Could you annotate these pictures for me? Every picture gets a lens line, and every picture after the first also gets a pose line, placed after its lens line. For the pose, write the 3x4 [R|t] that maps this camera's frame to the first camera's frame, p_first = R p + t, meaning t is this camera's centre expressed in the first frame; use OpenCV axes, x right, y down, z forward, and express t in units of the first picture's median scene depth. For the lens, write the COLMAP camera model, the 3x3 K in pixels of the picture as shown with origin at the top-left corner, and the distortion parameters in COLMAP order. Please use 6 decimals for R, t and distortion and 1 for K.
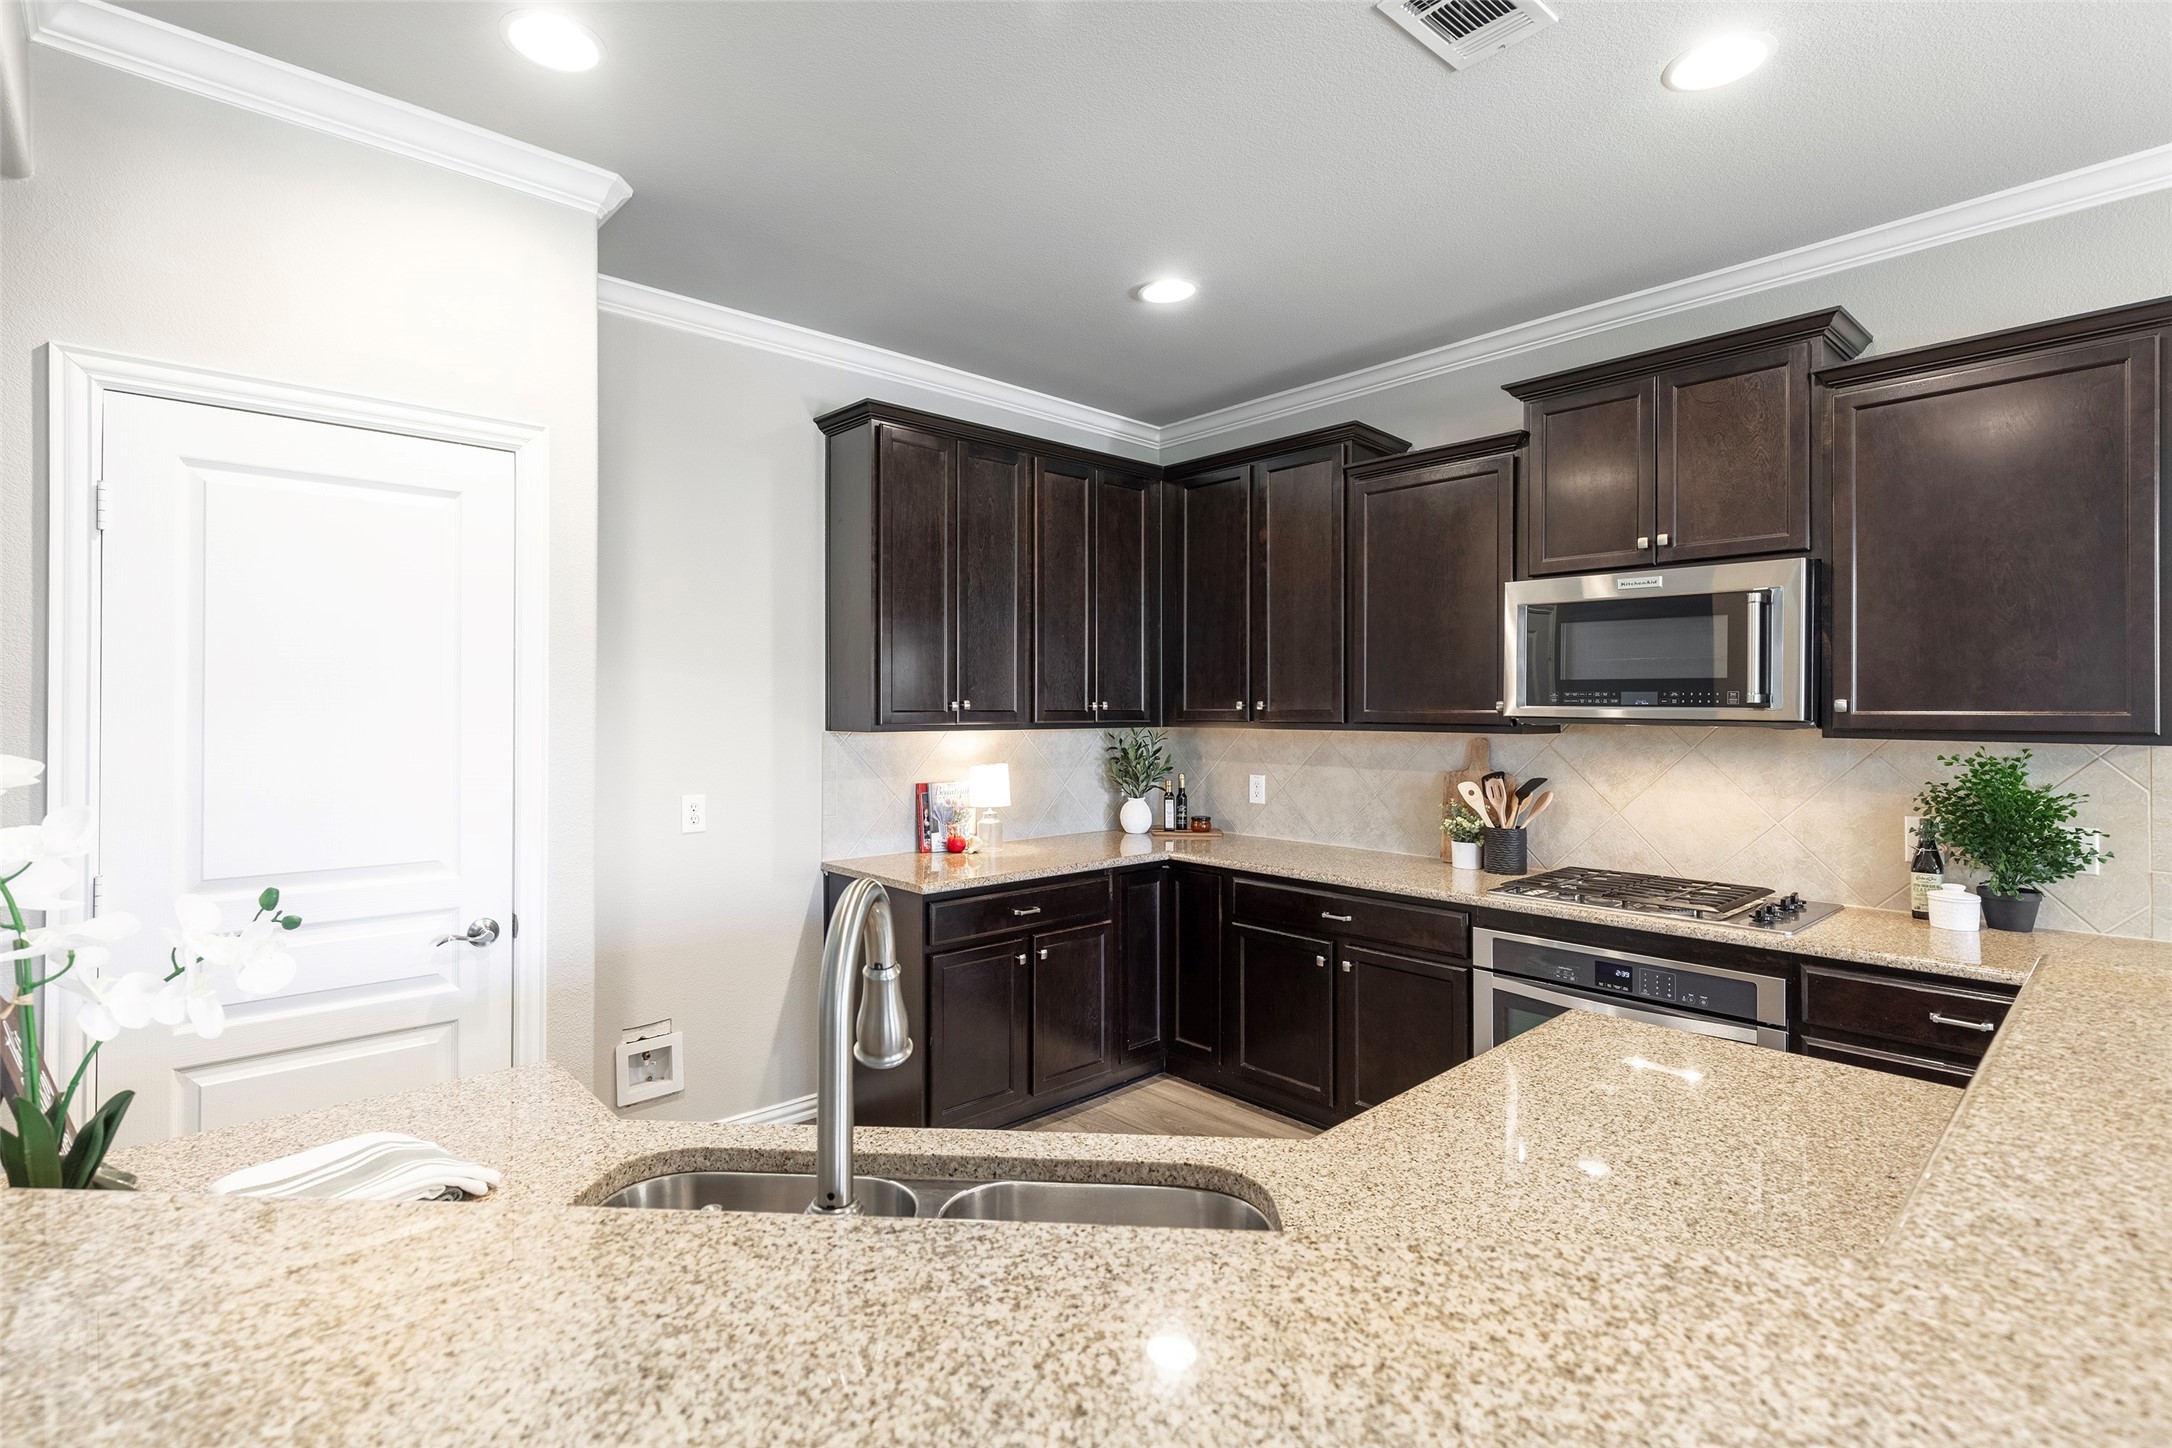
lens RADIAL K [[1005.8, 0, 1051.7], [0, 1005.8, 702.0], [0, 0, 1]] dist [0.010346, -0.001603]
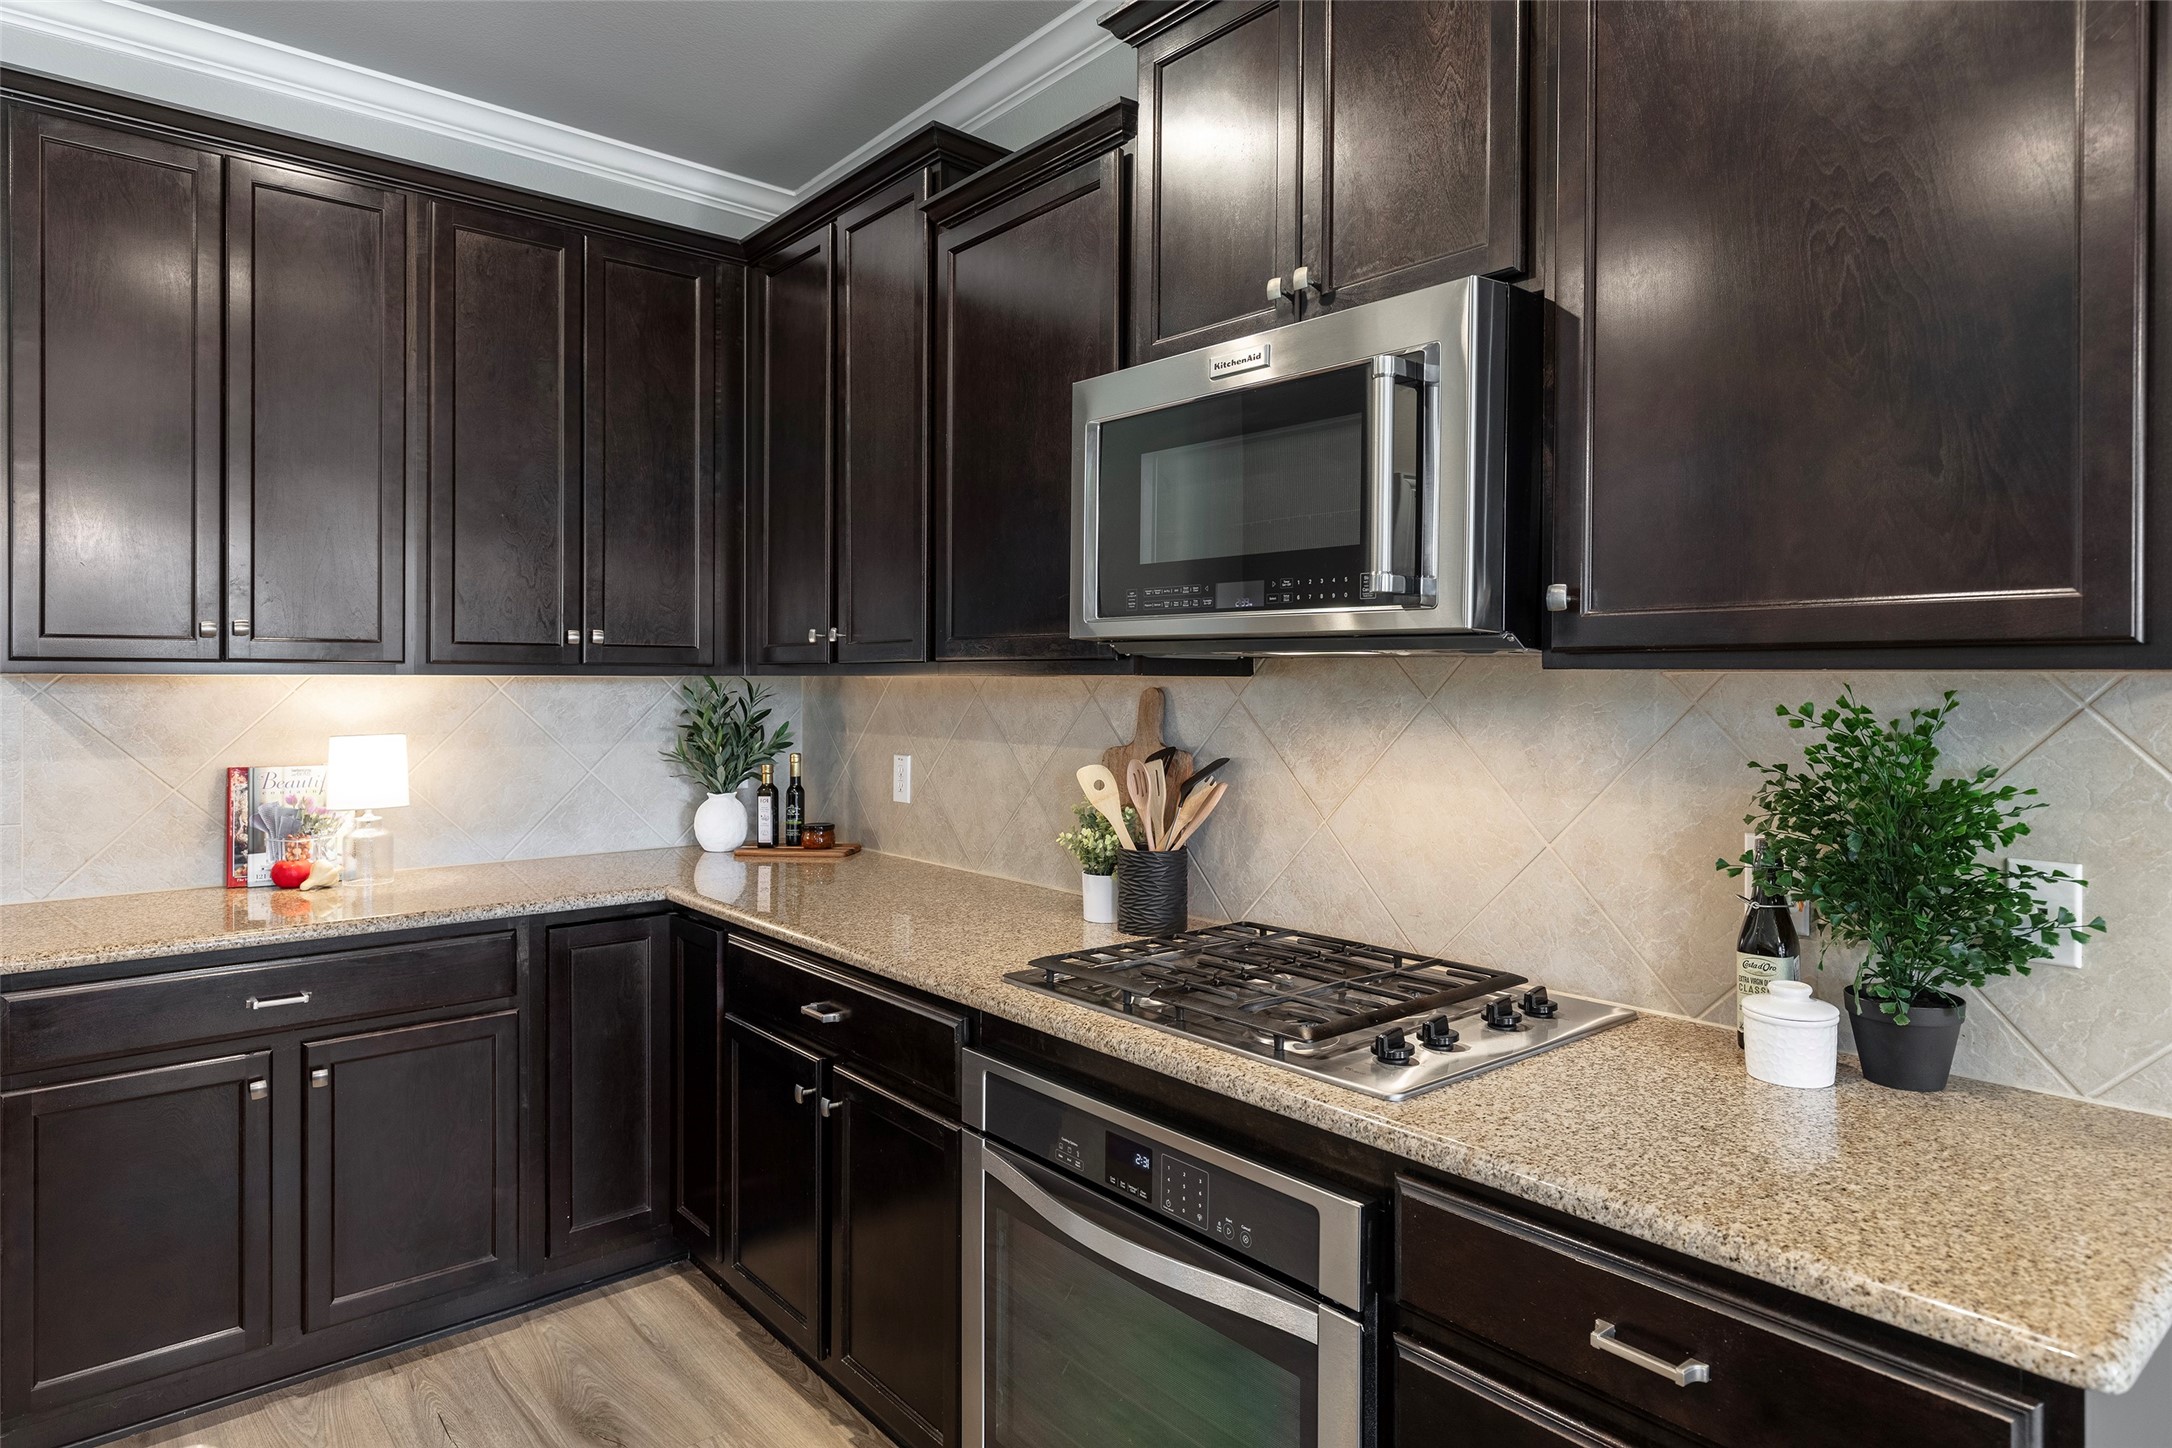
lens RADIAL K [[1248.7, 0, 1136.8], [0, 1248.7, 682.3], [0, 0, 1]] dist [0.006708, -0.000483]
pose [[0.999997, 0.001591, -0.001781, 0.476288], [-0.001577, 0.999967, 0.007986, 0.030897], [0.001793, -0.007983, 0.999967, 0.344997]]
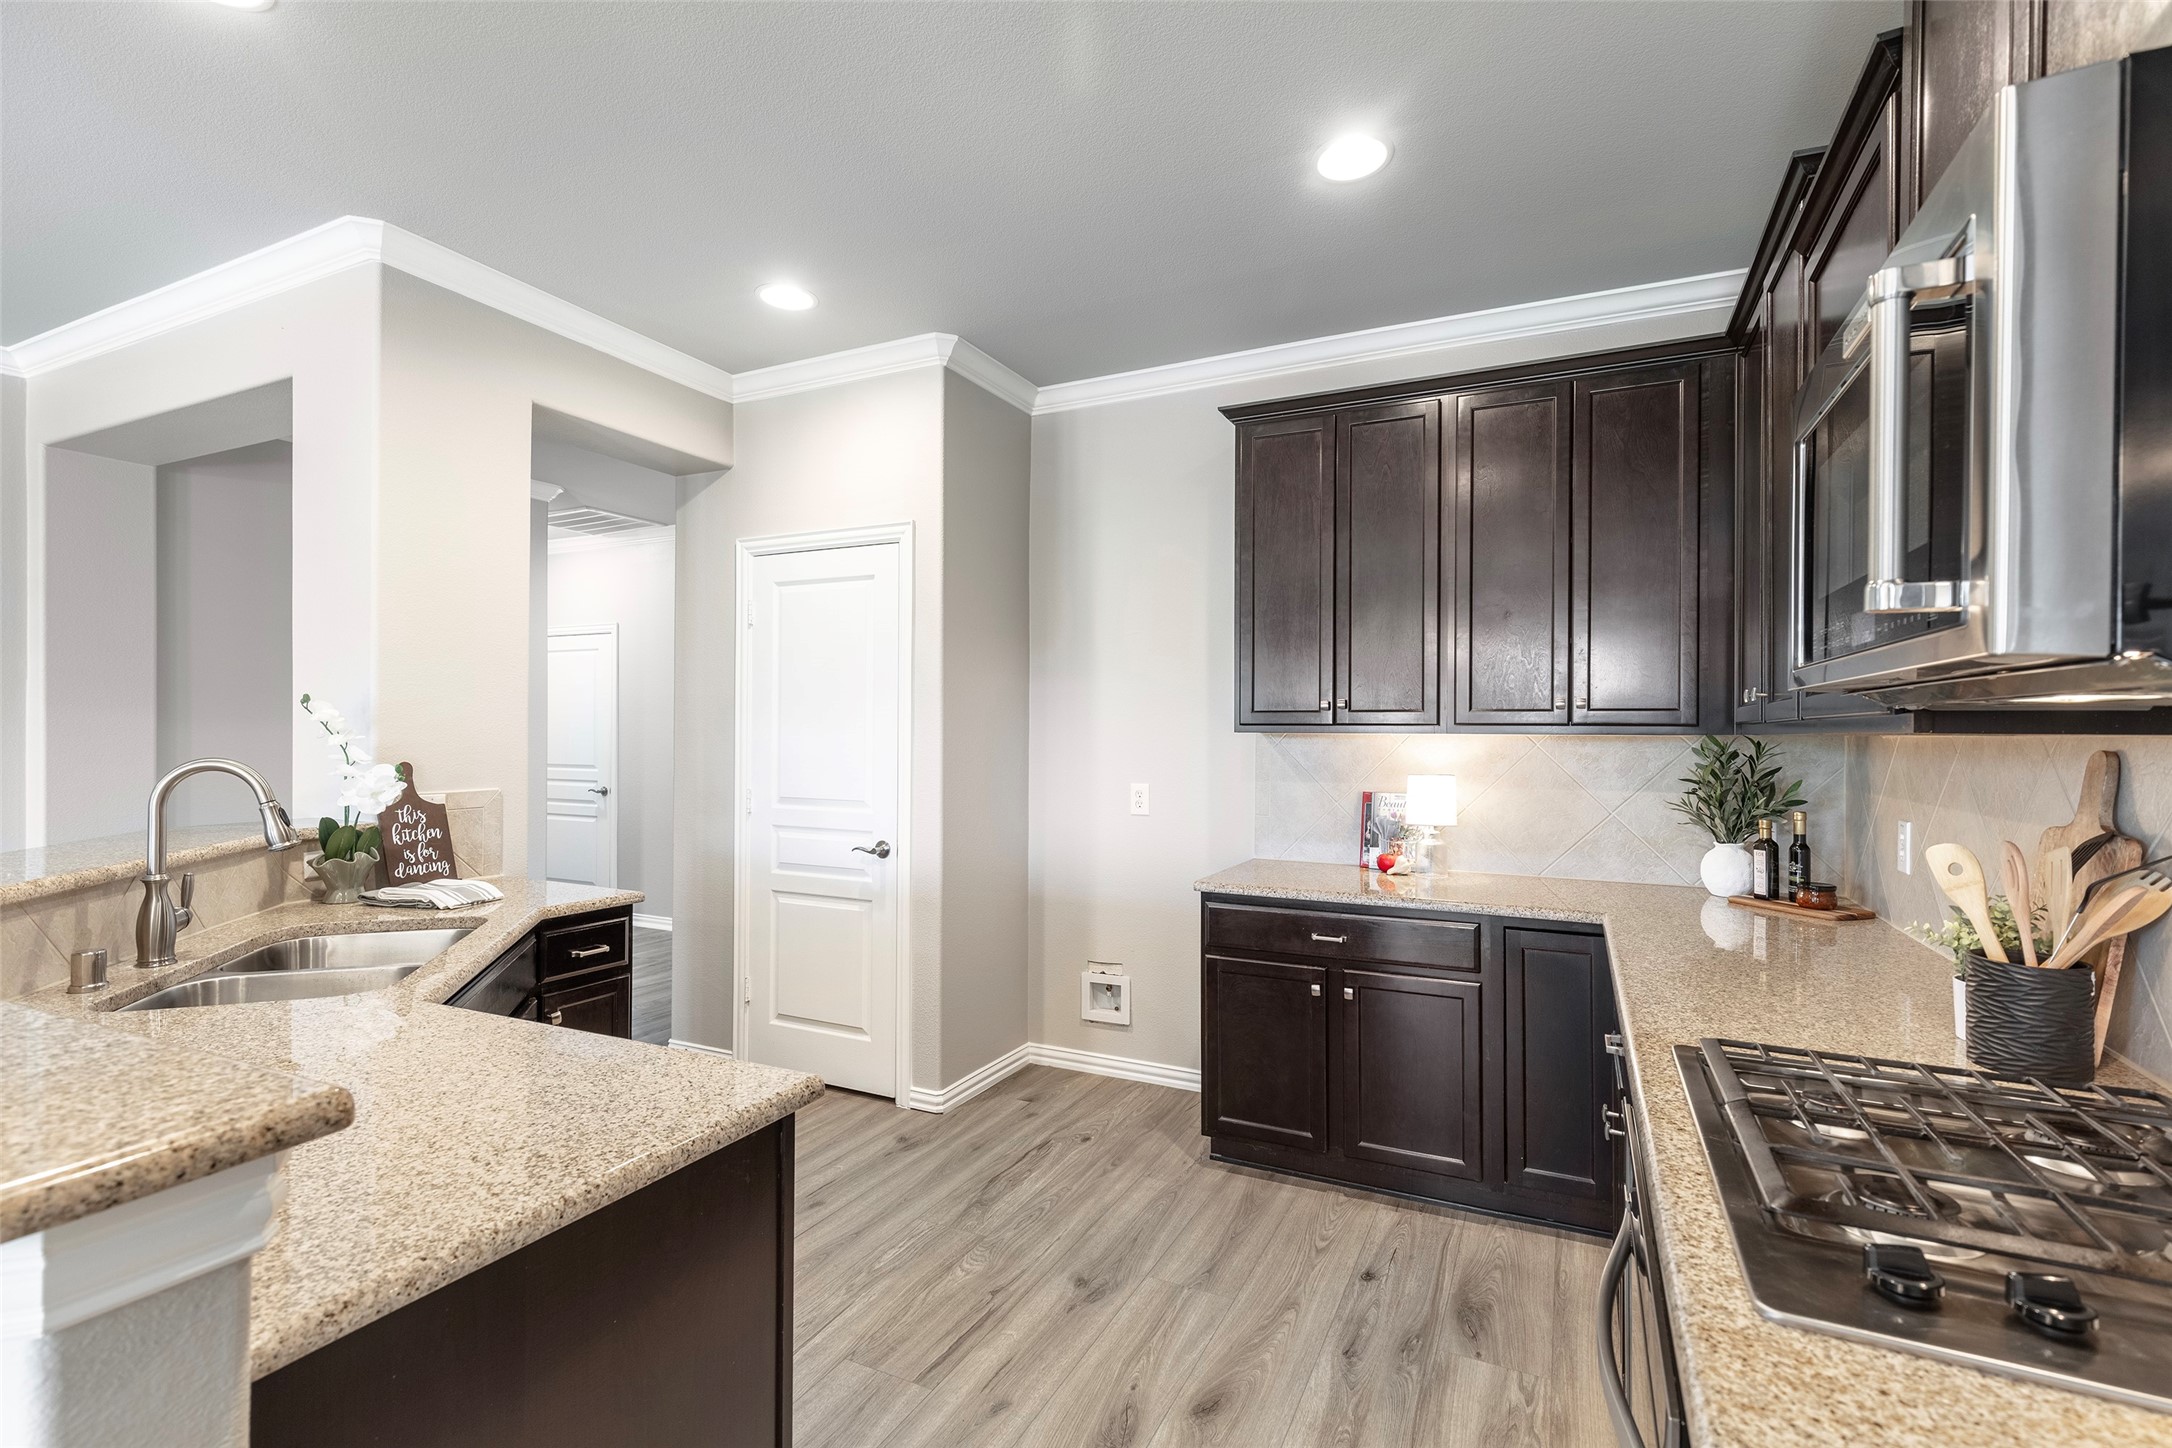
lens RADIAL K [[973.1, 0, 1115.4], [0, 973.1, 732.9], [0, 0, 1]] dist [0.018054, -0.000237]
pose [[0.404875, 0.001469, -0.914371, 0.724073], [-0.000582, 0.999999, 0.001349, 0.031389], [0.914372, -0.000014, 0.404875, 0.525008]]
